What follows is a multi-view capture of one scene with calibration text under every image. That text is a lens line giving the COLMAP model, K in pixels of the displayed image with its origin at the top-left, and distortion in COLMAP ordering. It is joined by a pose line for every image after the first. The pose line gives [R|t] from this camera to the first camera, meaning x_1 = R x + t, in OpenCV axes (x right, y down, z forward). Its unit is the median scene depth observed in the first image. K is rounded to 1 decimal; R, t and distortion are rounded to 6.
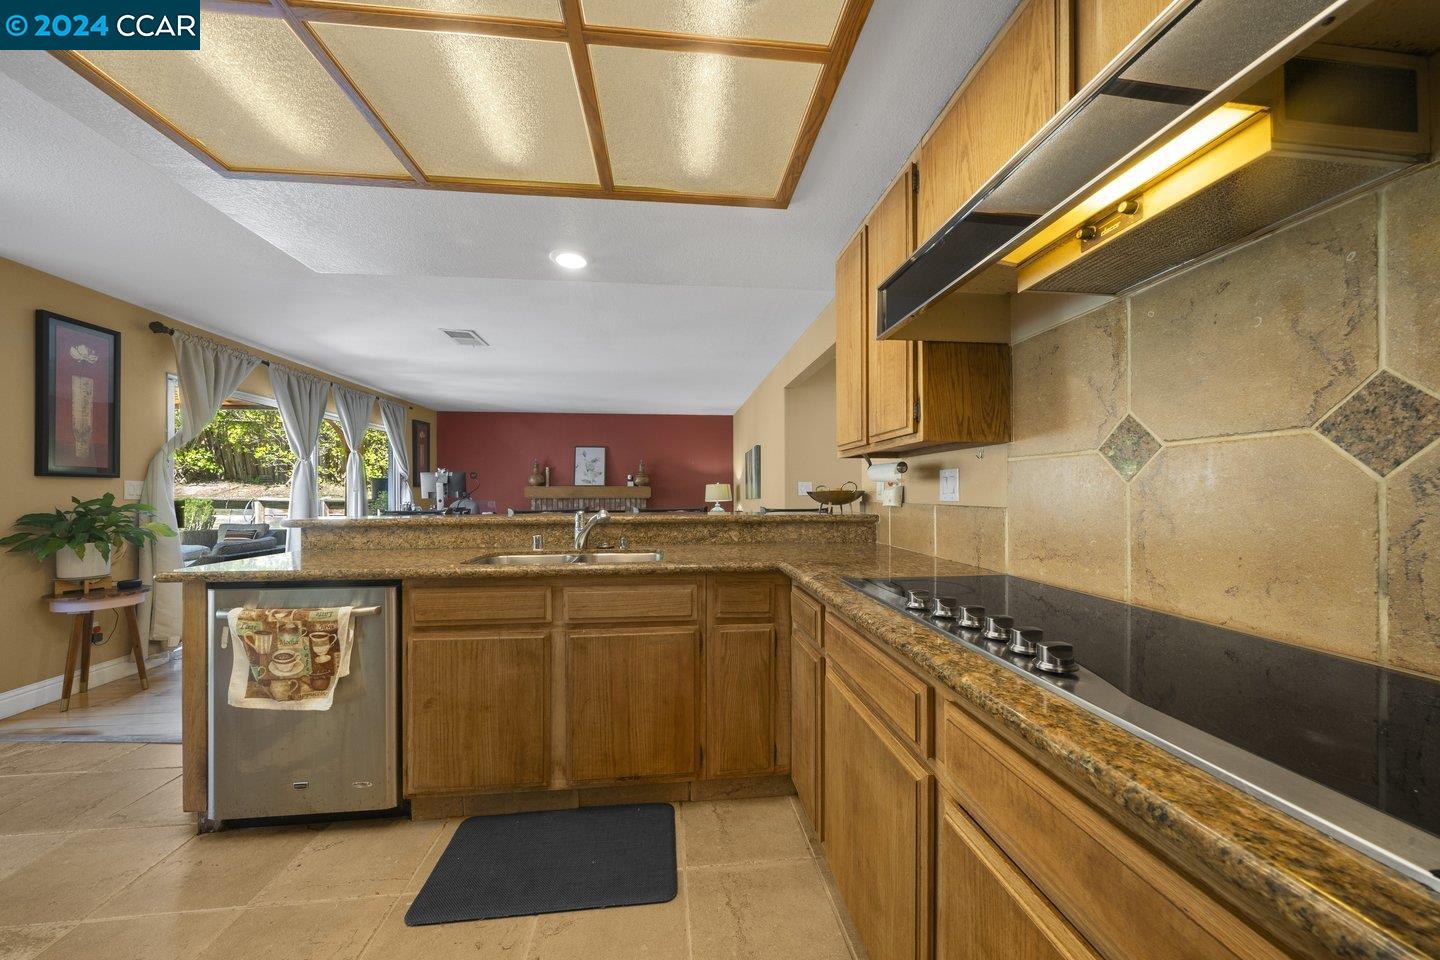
lens RADIAL K [[493.0, 0, 722.2], [0, 493.0, 490.4], [0, 0, 1]] dist [-0.007261, 0.000140]
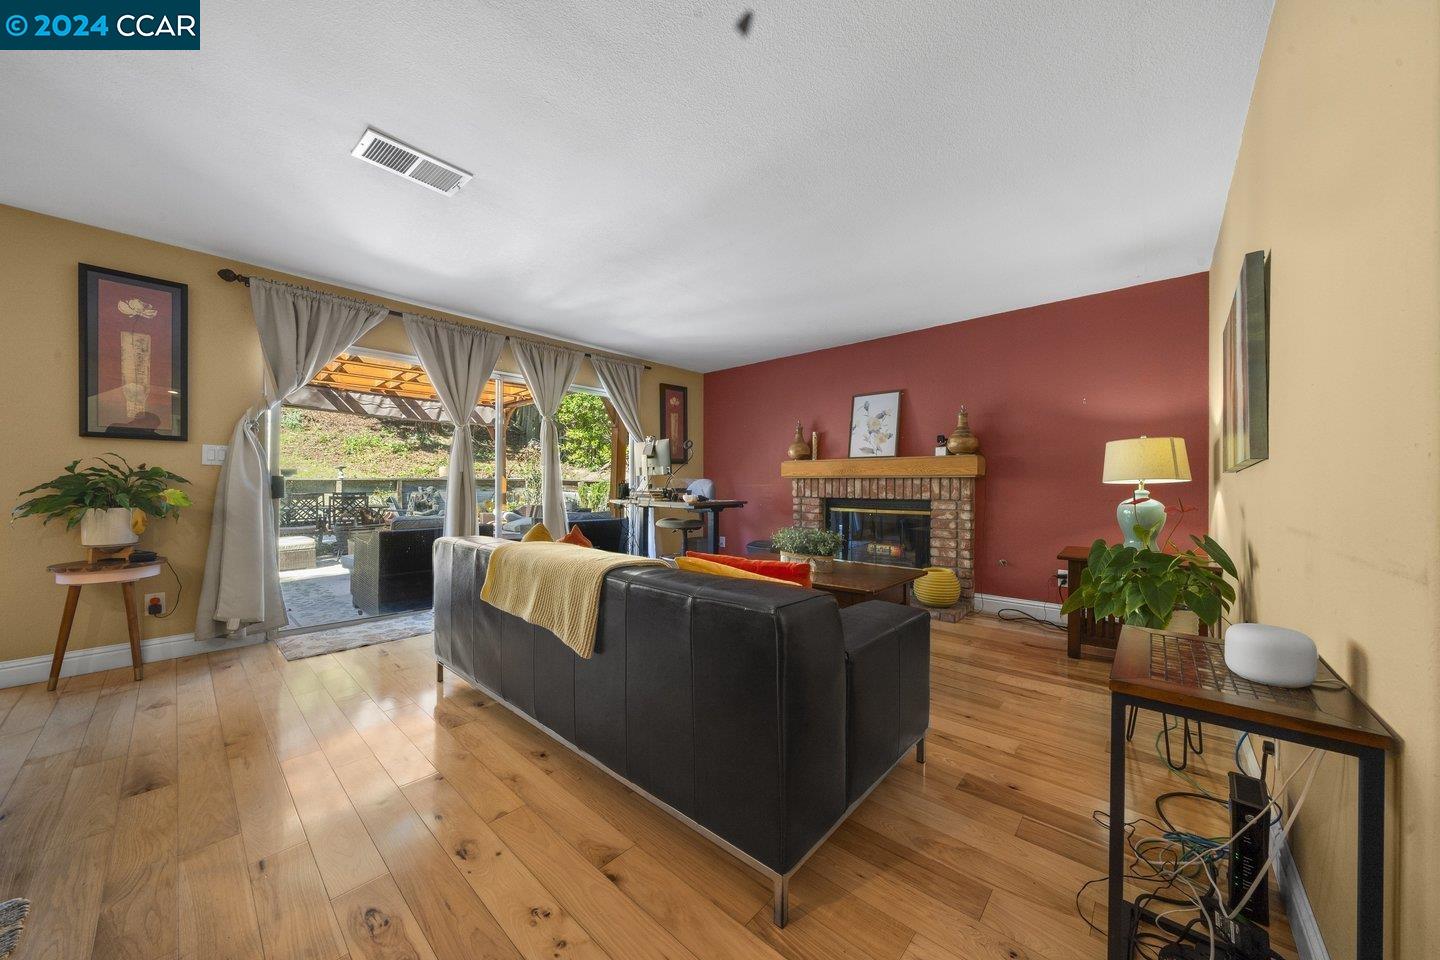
lens RADIAL K [[493.0, 0, 721.5], [0, 493.0, 484.2], [0, 0, 1]] dist [-0.007261, 0.000140]
pose [[0.668323, 0.006014, -0.743847, 0.126436], [-0.001687, 0.999977, 0.006570, 0.043713], [0.743869, -0.003136, 0.668318, 1.014737]]
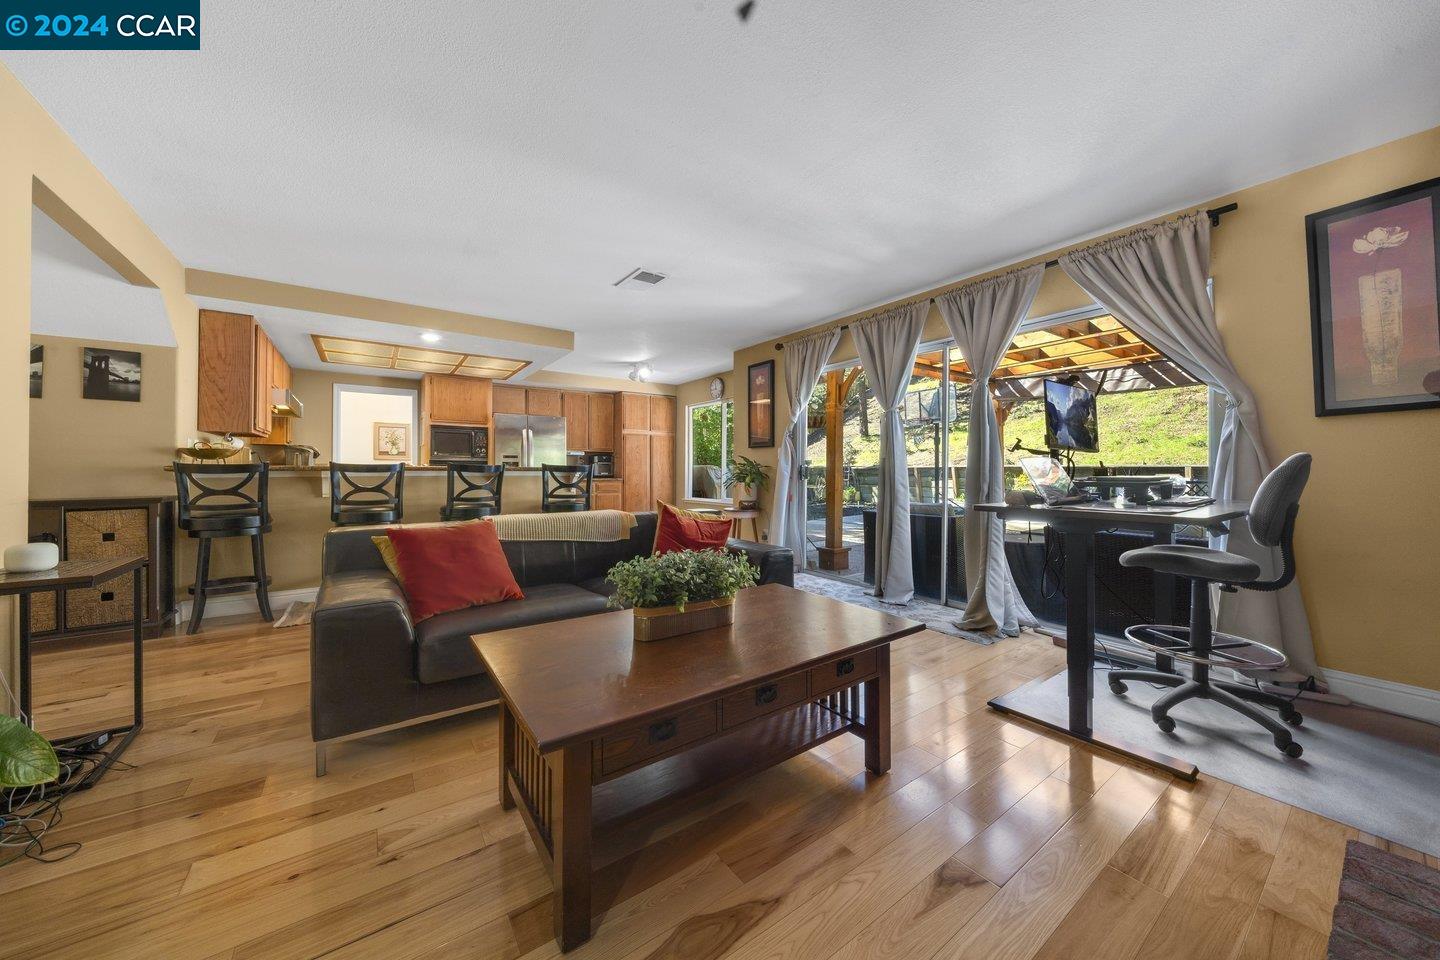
lens RADIAL K [[493.0, 0, 726.0], [0, 493.0, 473.2], [0, 0, 1]] dist [-0.007261, 0.000140]
pose [[-0.869031, 0.006691, -0.494713, -0.231529], [0.005197, 0.999977, 0.004397, 0.053166], [0.494731, 0.001250, -0.869045, 2.142739]]
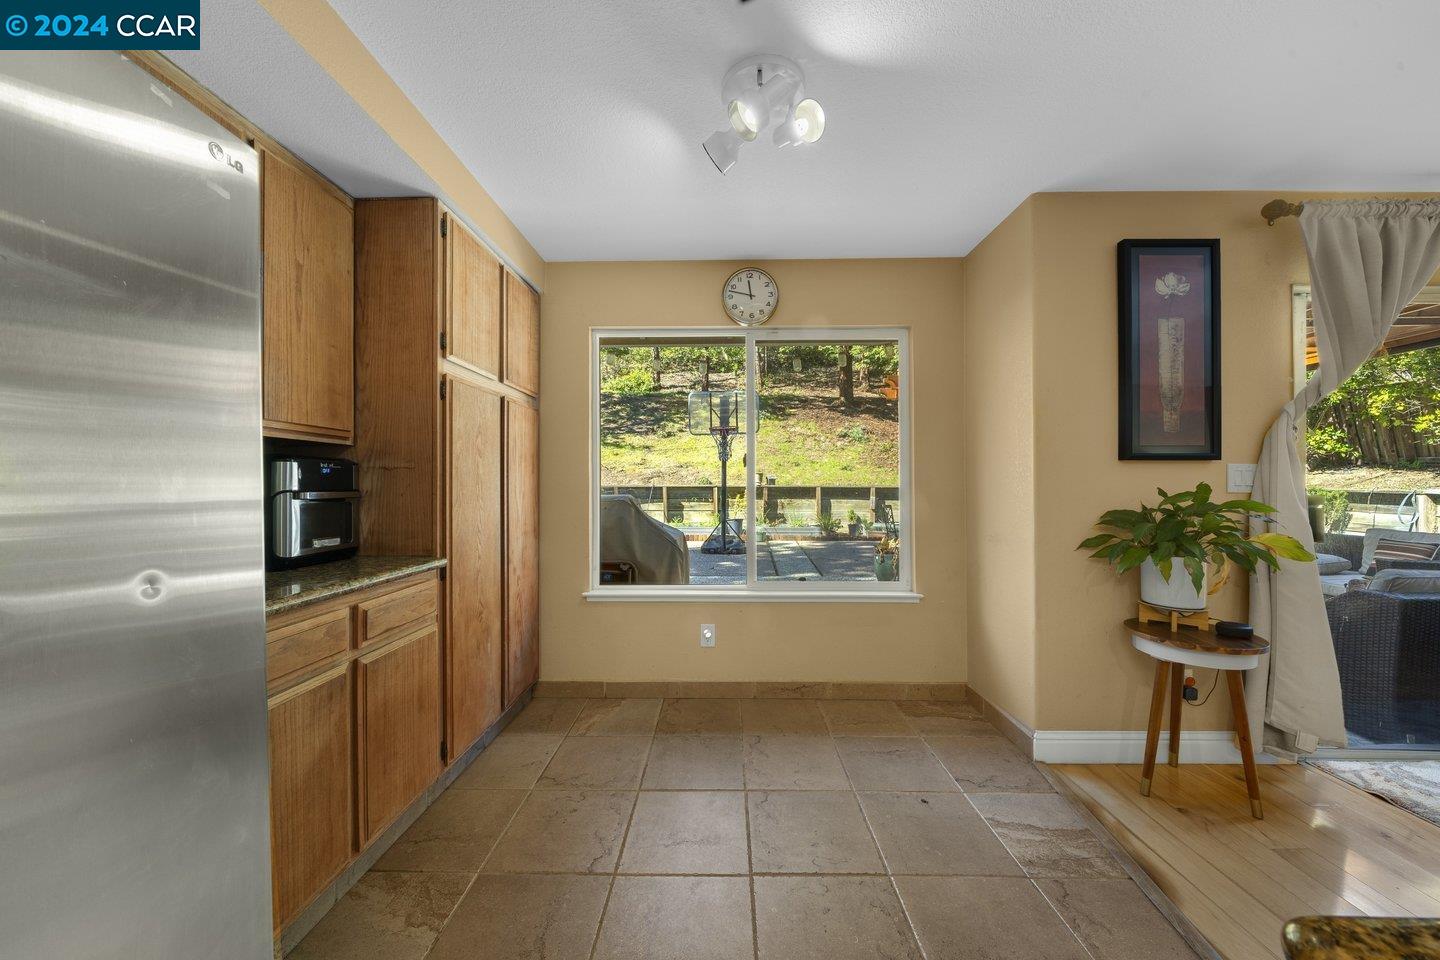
lens RADIAL K [[493.0, 0, 717.5], [0, 493.0, 481.0], [0, 0, 1]] dist [-0.007261, 0.000140]
pose [[-0.136834, -0.001330, -0.990593, -0.437548], [0.003368, 0.999993, -0.001808, 0.001535], [0.990588, -0.003584, -0.136829, 0.373455]]
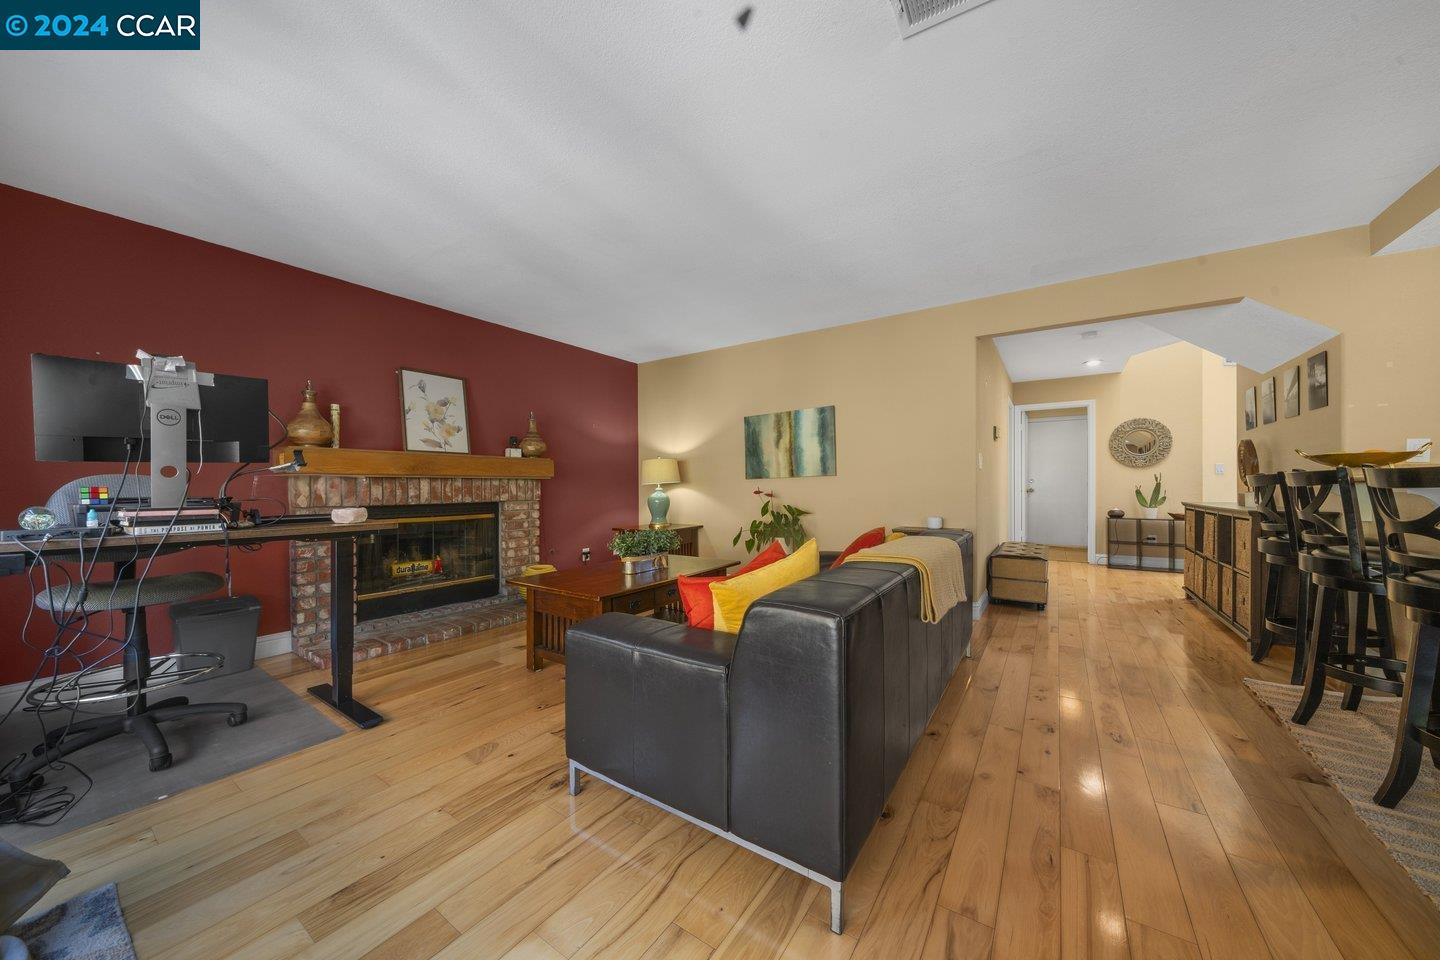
lens RADIAL K [[493.0, 0, 723.7], [0, 493.0, 484.4], [0, 0, 1]] dist [-0.007261, 0.000140]
pose [[0.649446, -0.000837, 0.760408, -1.009784], [-0.000113, 0.999999, 0.001197, 0.047284], [-0.760408, -0.000863, 0.649445, 1.037304]]
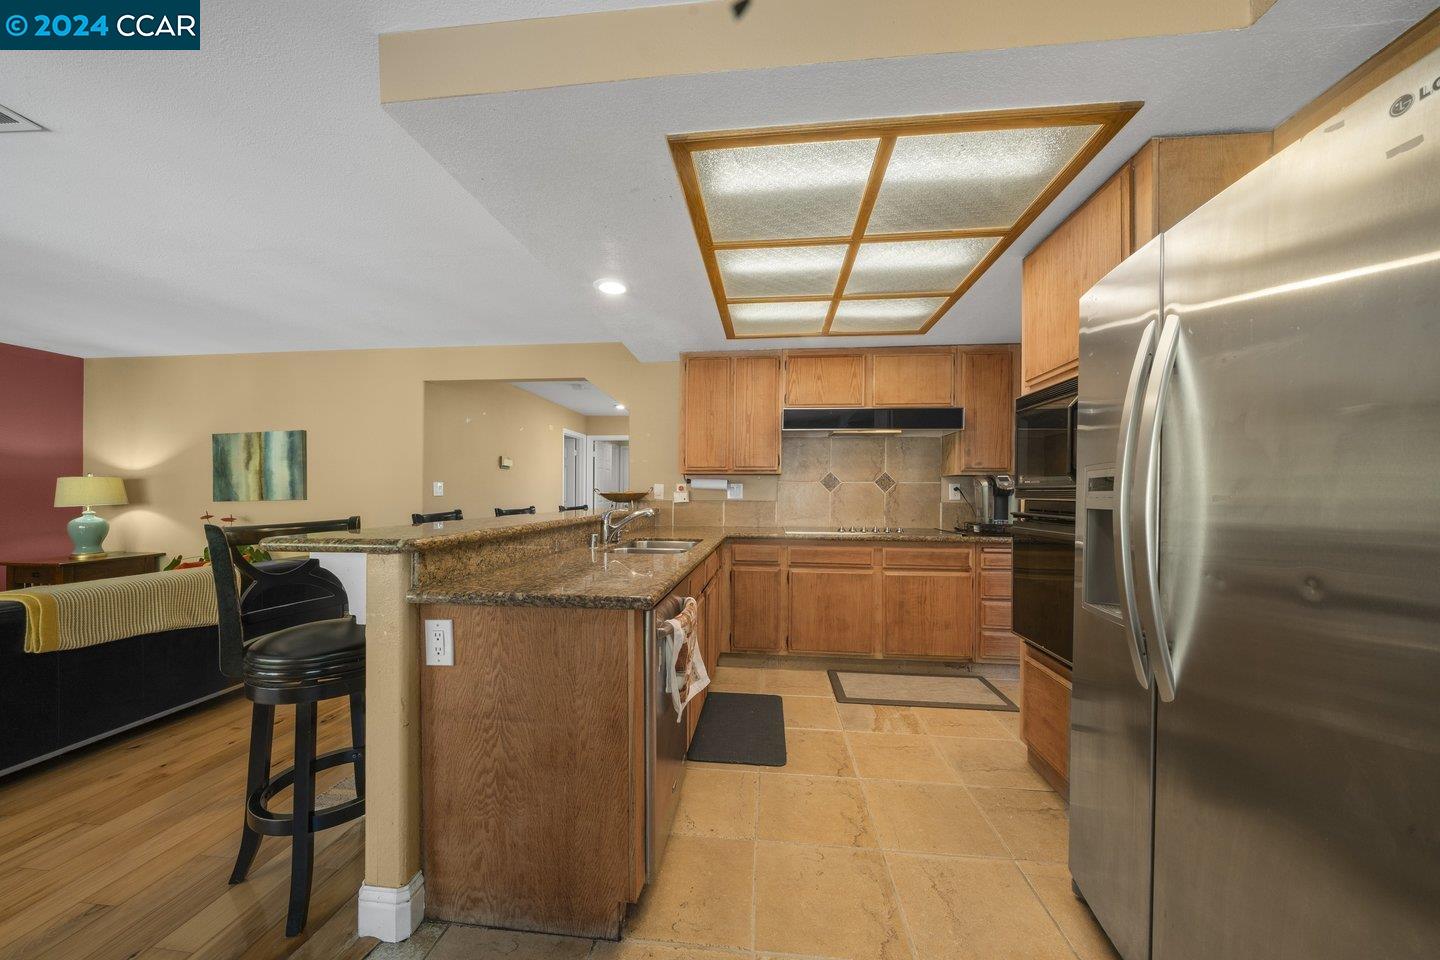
lens RADIAL K [[493.0, 0, 720.4], [0, 493.0, 490.3], [0, 0, 1]] dist [-0.007261, 0.000140]
pose [[0.217672, 0.010028, 0.975970, -0.866826], [-0.009656, 0.999920, -0.008120, 0.001793], [-0.975974, -0.007657, 0.217752, 0.325530]]
